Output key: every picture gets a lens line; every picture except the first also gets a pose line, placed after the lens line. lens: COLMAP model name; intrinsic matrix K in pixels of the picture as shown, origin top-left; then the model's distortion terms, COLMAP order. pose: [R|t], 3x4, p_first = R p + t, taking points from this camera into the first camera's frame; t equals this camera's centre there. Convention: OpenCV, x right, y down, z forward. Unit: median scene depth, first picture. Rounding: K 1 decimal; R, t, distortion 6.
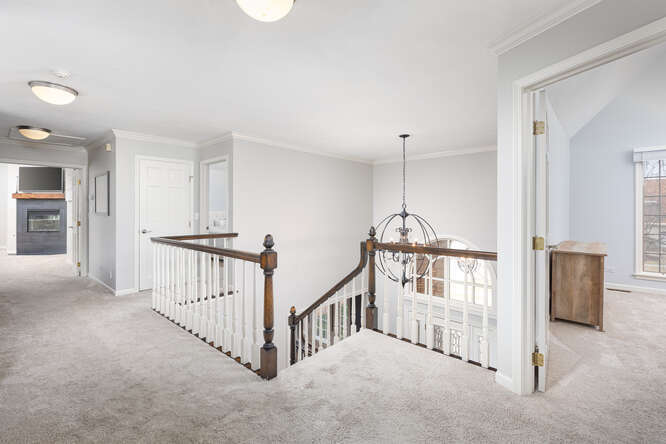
lens RADIAL K [[300.8, 0, 334.6], [0, 300.8, 216.3], [0, 0, 1]] dist [0.004337, 0.000211]
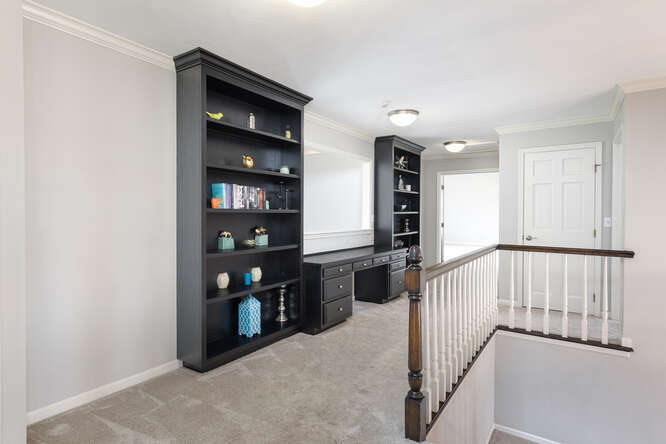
lens RADIAL K [[361.8, 0, 332.7], [0, 361.8, 217.9], [0, 0, 1]] dist [-0.000125, 0.000078]
pose [[0.145546, 0.019704, -0.989155, 0.320305], [-0.020681, 0.999644, 0.016870, -0.012214], [0.989135, 0.018002, 0.145901, 0.327860]]
